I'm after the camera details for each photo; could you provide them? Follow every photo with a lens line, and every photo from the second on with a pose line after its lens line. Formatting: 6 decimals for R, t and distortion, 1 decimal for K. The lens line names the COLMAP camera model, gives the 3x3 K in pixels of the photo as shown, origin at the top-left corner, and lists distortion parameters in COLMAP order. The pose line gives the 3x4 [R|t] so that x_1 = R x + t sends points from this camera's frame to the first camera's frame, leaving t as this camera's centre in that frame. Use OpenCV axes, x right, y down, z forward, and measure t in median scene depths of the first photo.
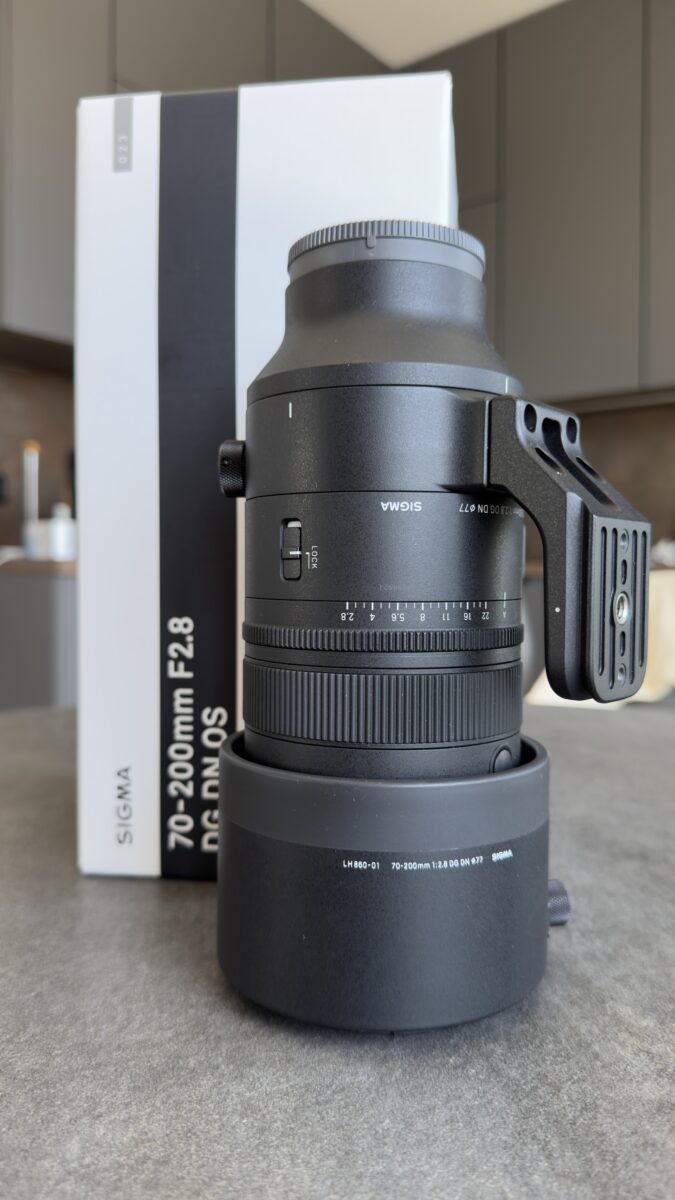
lens RADIAL K [[908.9, 0, 335.2], [0, 908.9, 598.9], [0, 0, 1]] dist [-0.021675, -0.002769]
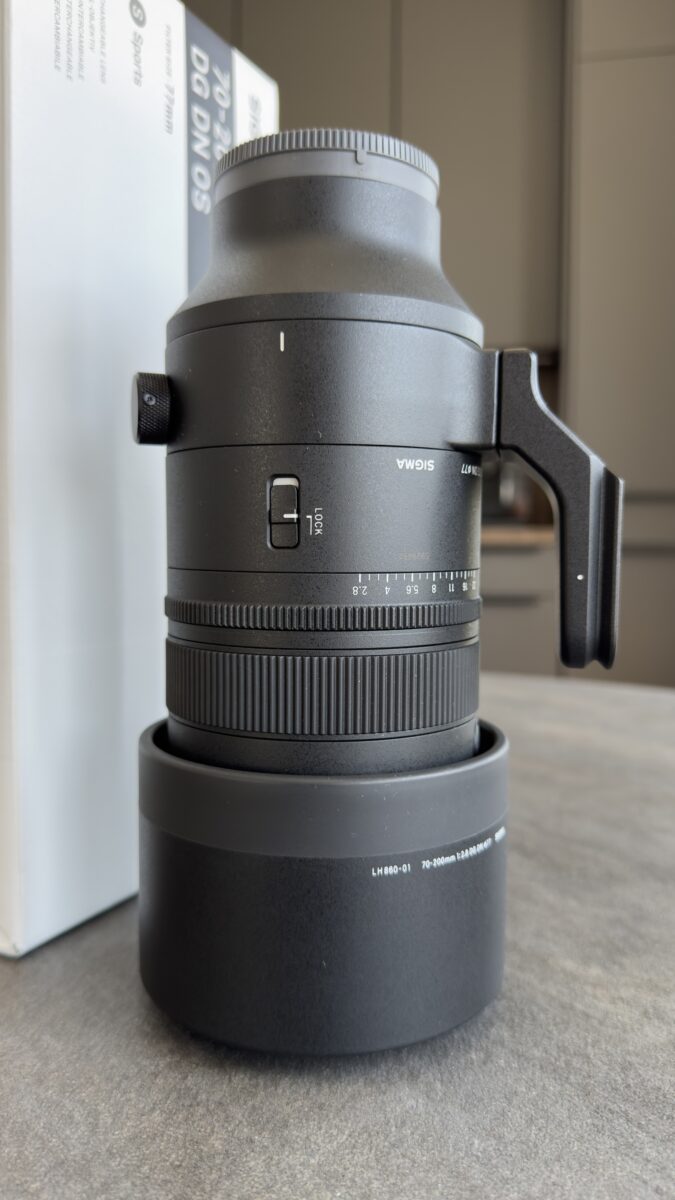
lens RADIAL K [[894.5, 0, 341.9], [0, 894.5, 614.7], [0, 0, 1]] dist [-0.034155, 0.005932]
pose [[0.885404, -0.038702, 0.463209, -0.397689], [0.018072, 0.998640, 0.048895, 0.000657], [-0.464471, -0.034921, 0.884899, 0.253407]]
